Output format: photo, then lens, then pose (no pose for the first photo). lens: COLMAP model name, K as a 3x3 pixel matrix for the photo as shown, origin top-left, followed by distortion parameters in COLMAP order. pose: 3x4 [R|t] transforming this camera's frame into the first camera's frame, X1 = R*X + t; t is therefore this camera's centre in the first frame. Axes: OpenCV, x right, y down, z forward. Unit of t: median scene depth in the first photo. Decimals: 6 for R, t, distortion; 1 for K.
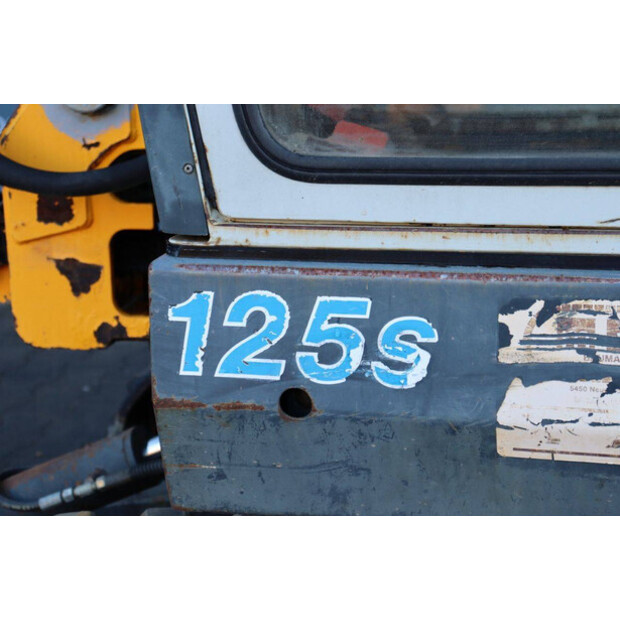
lens RADIAL K [[1498.7, 0, 308.8], [0, 1498.7, 309.2], [0, 0, 1]] dist [0.335043, 0.000000]
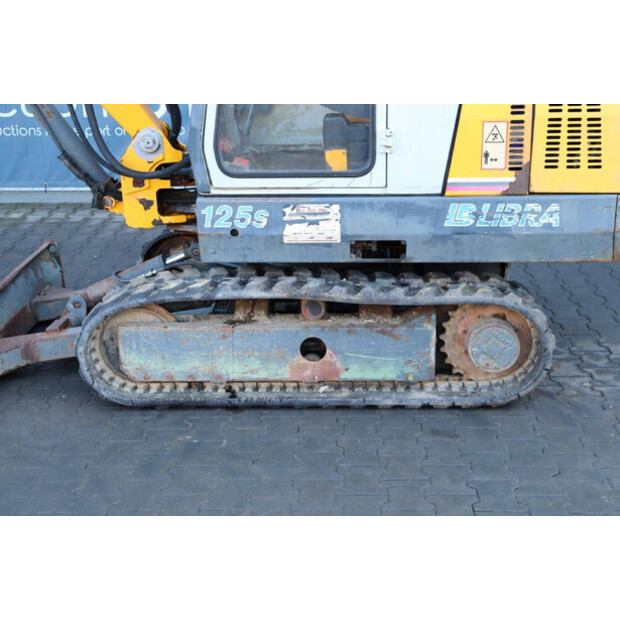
lens RADIAL K [[1101.8, 0, 312.4], [0, 1101.8, 312.6], [0, 0, 1]] dist [0.139799, 0.000000]
pose [[0.985683, -0.052812, 0.160128, -0.291320], [0.039954, 0.995792, 0.082480, 0.039820], [-0.163810, -0.074901, 0.983644, -1.999702]]
